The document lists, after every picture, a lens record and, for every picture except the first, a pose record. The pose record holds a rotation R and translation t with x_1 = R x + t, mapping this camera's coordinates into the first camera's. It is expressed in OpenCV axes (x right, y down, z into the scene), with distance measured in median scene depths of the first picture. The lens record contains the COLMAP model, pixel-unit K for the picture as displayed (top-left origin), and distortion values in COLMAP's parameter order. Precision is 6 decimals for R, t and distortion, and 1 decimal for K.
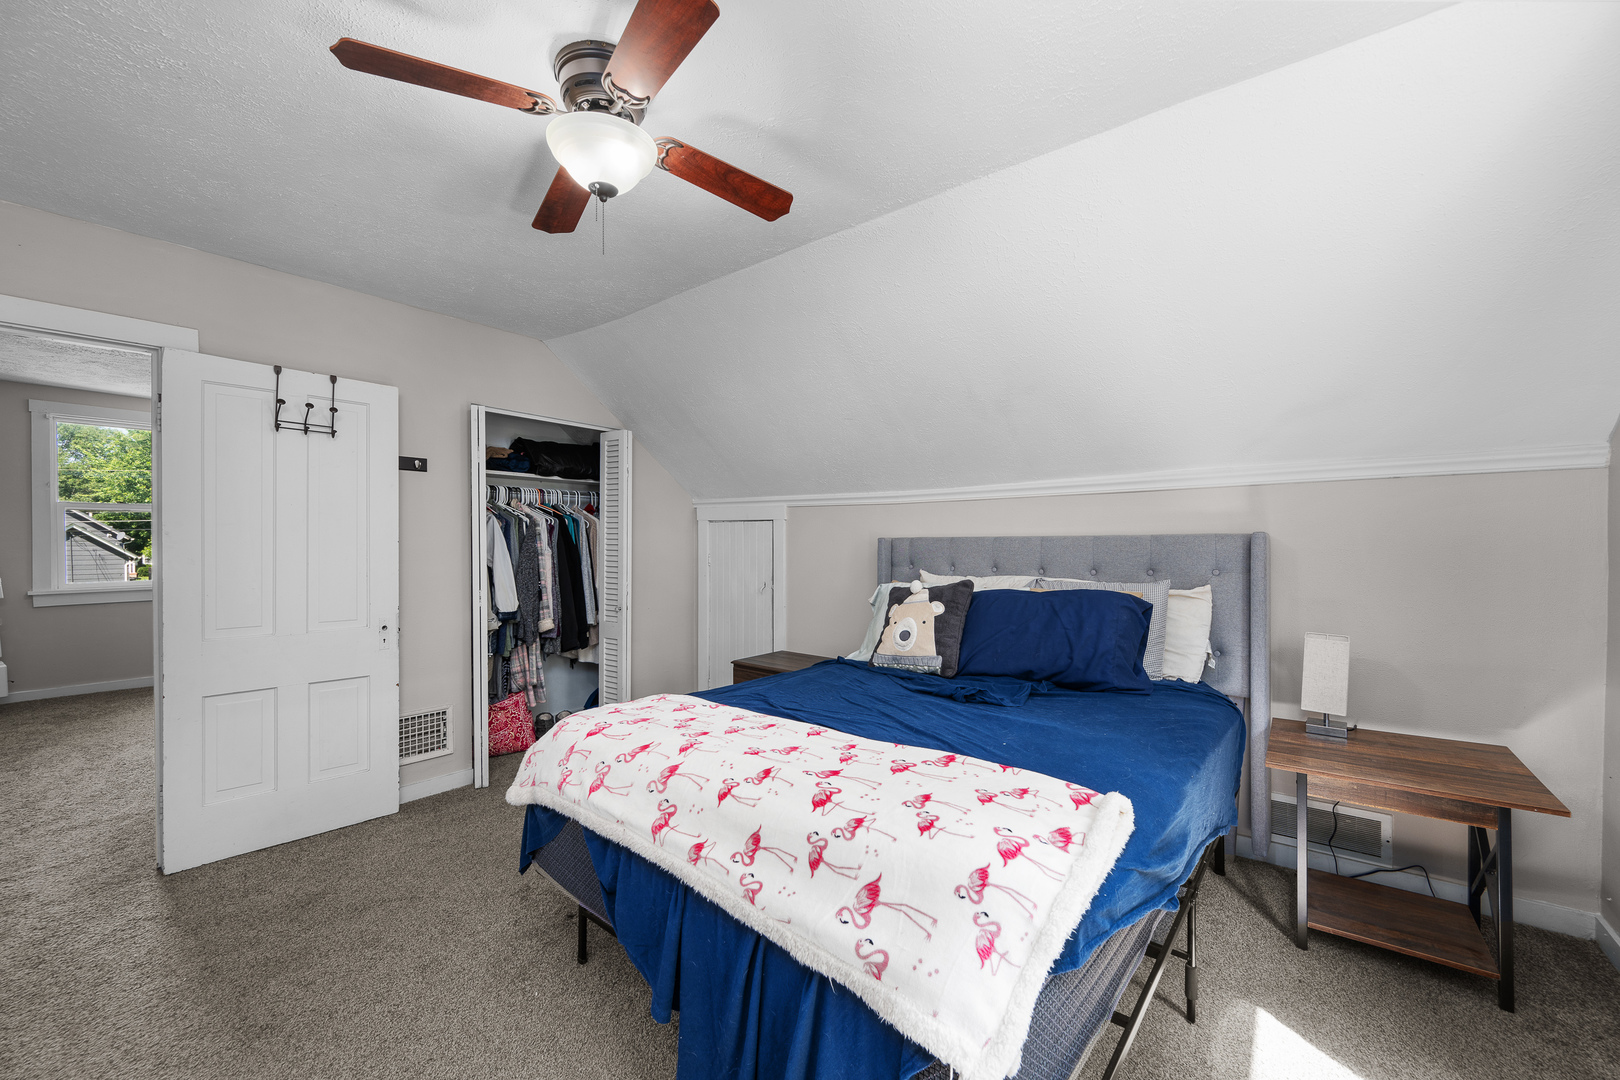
lens RADIAL K [[639.9, 0, 809.9], [0, 639.9, 541.1], [0, 0, 1]] dist [-0.008897, 0.001544]
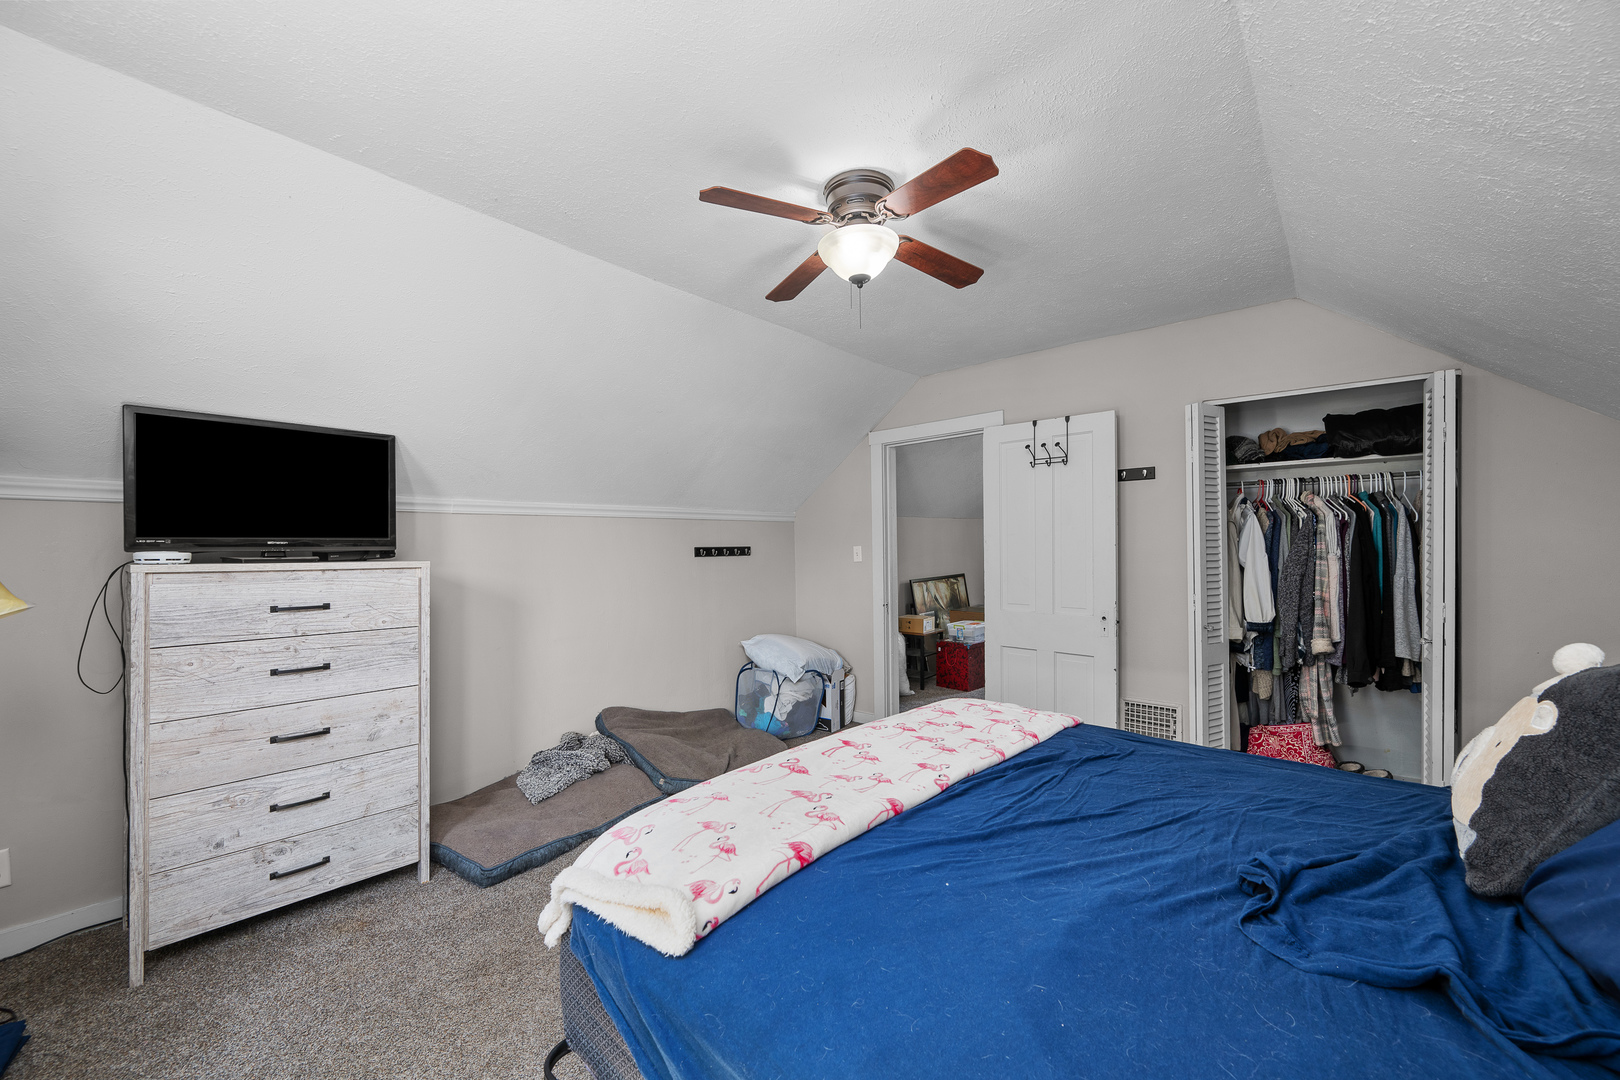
lens RADIAL K [[639.9, 0, 819.0], [0, 639.9, 544.2], [0, 0, 1]] dist [-0.008897, 0.001544]
pose [[-0.040972, -0.004078, -0.999152, 0.490490], [0.014347, 0.999886, -0.004669, -0.002629], [0.999057, -0.014526, -0.040908, 0.486524]]
